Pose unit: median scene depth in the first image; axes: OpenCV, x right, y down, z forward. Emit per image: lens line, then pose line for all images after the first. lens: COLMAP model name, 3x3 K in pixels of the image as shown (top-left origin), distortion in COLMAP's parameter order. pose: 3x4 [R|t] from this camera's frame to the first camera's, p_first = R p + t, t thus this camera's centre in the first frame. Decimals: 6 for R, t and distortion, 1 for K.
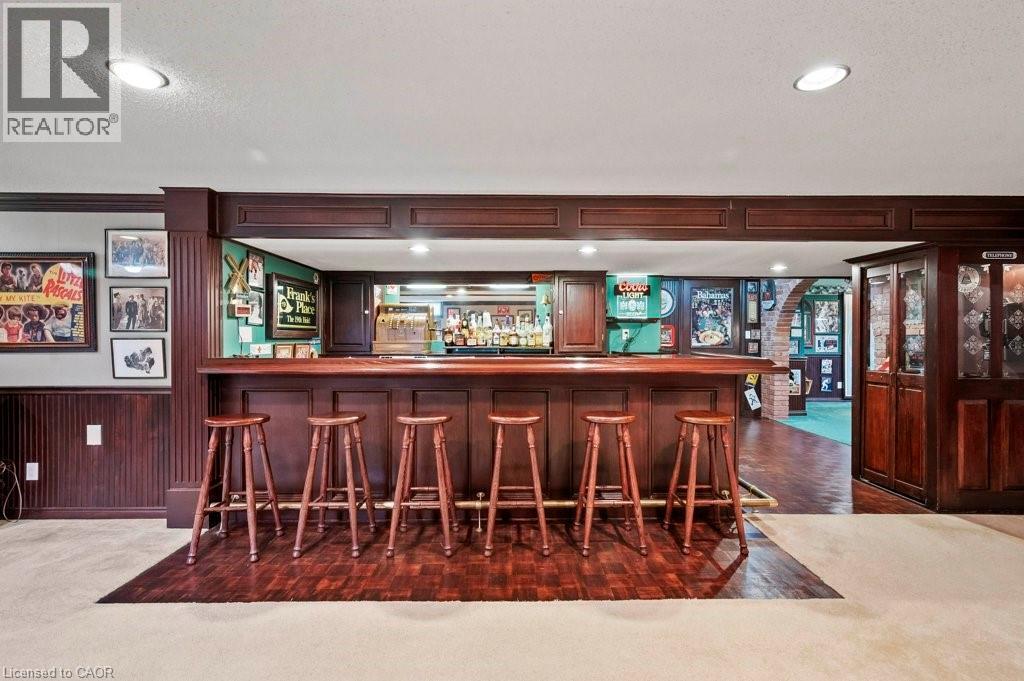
lens RADIAL K [[456.7, 0, 513.3], [0, 456.7, 340.0], [0, 0, 1]] dist [-0.001769, -0.000228]
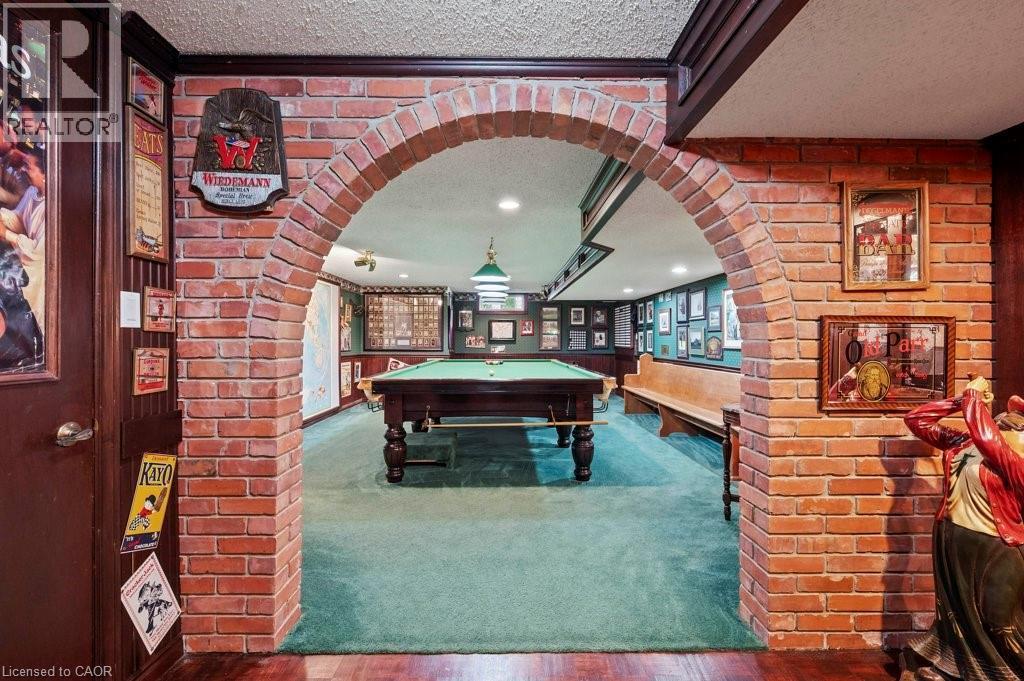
lens RADIAL K [[456.7, 0, 511.1], [0, 456.7, 341.8], [0, 0, 1]] dist [-0.001769, -0.000228]
pose [[-0.017054, 0.000934, 0.999854, 0.301899], [0.002539, 0.999996, -0.000891, 0.004092], [-0.999851, 0.002524, -0.017056, 0.830114]]
